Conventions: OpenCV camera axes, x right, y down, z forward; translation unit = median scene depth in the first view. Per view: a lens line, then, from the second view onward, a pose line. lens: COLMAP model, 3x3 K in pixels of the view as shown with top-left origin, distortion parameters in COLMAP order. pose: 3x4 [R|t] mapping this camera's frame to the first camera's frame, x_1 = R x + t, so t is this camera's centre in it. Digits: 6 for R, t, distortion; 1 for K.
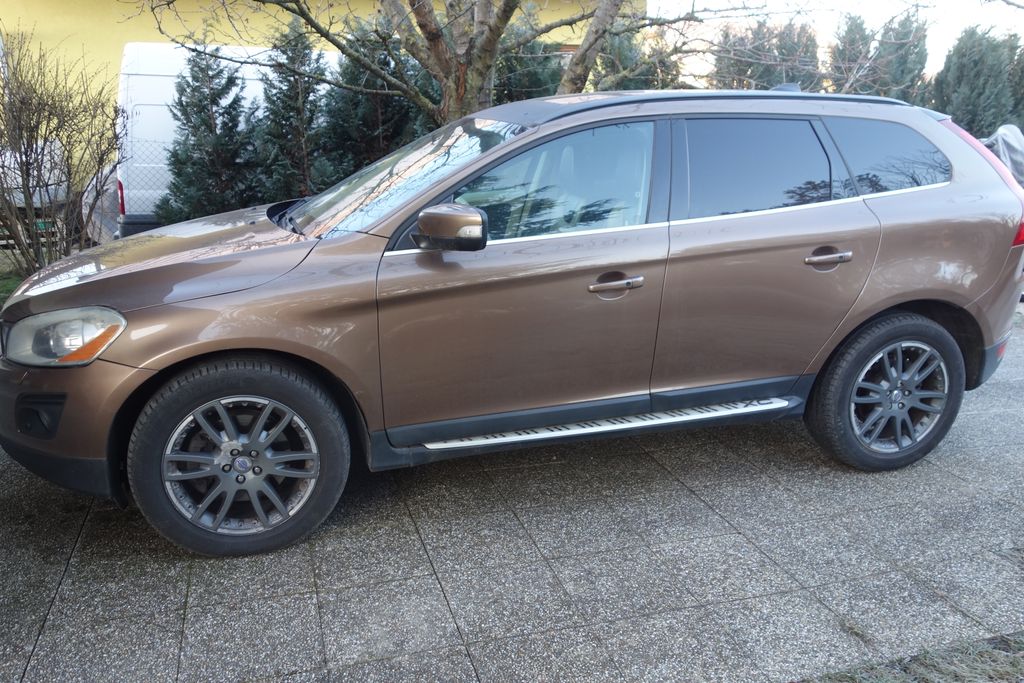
lens RADIAL K [[799.4, 0, 513.6], [0, 799.4, 339.7], [0, 0, 1]] dist [0.012942, -0.003642]
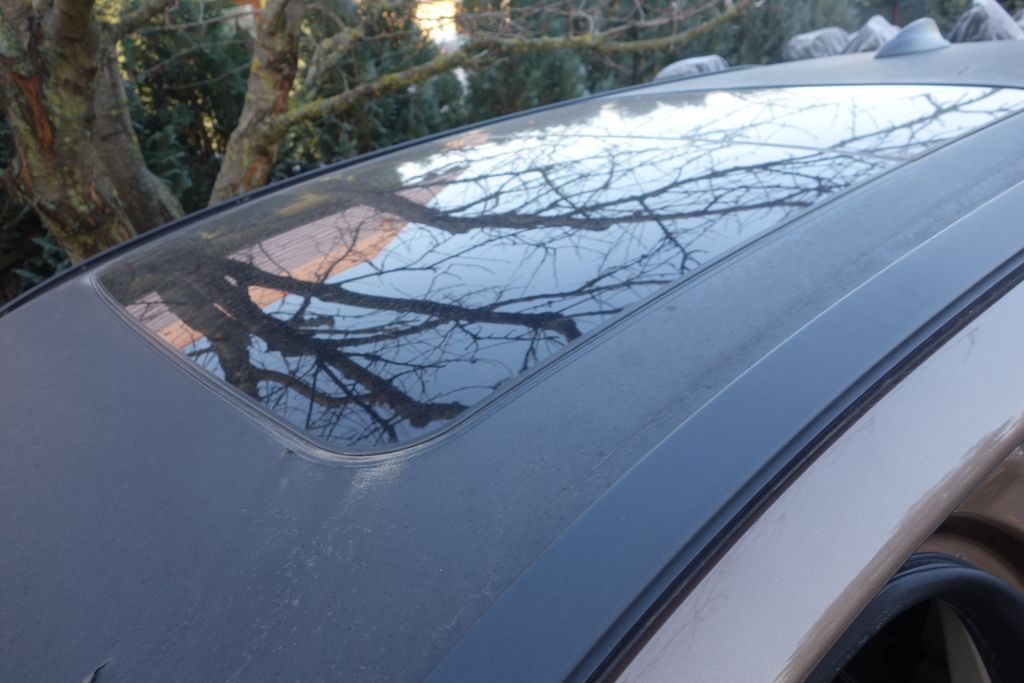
lens RADIAL K [[799.4, 0, 510.3], [0, 799.4, 341.1], [0, 0, 1]] dist [0.012942, -0.003642]
pose [[0.924716, -0.272775, 0.265508, 0.065162], [0.252958, 0.961557, 0.106867, -0.375825], [-0.284452, -0.031659, 0.958167, 0.999794]]
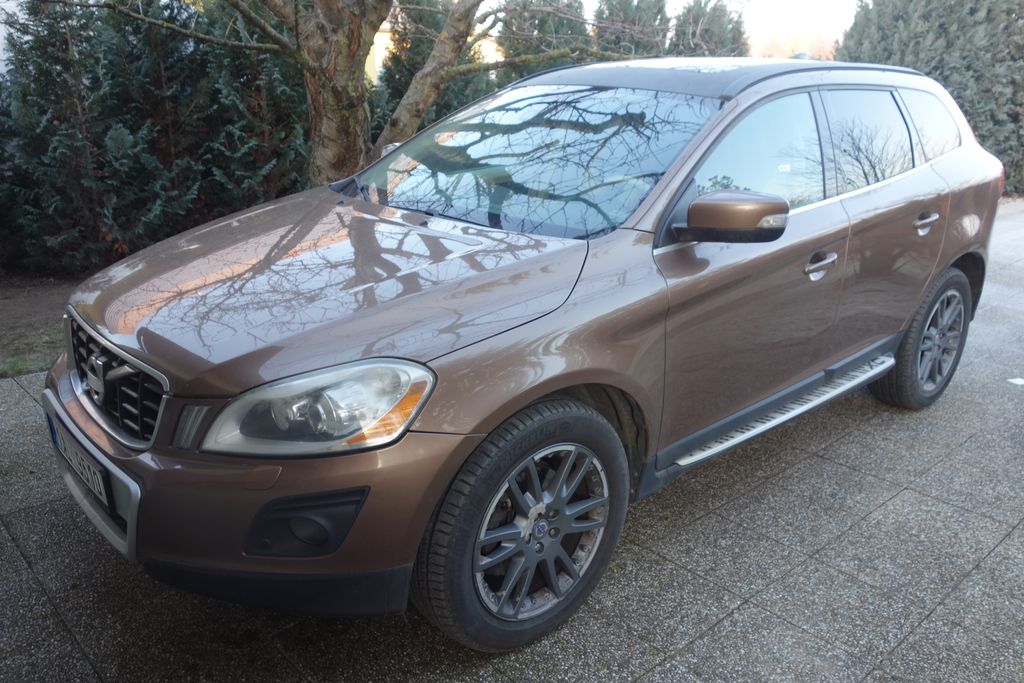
lens RADIAL K [[799.4, 0, 512.9], [0, 799.4, 341.2], [0, 0, 1]] dist [0.012942, -0.003642]
pose [[0.905025, -0.124563, 0.406711, -0.656586], [0.102176, 0.991828, 0.076402, -0.094304], [-0.412904, -0.027590, 0.910357, 0.282728]]
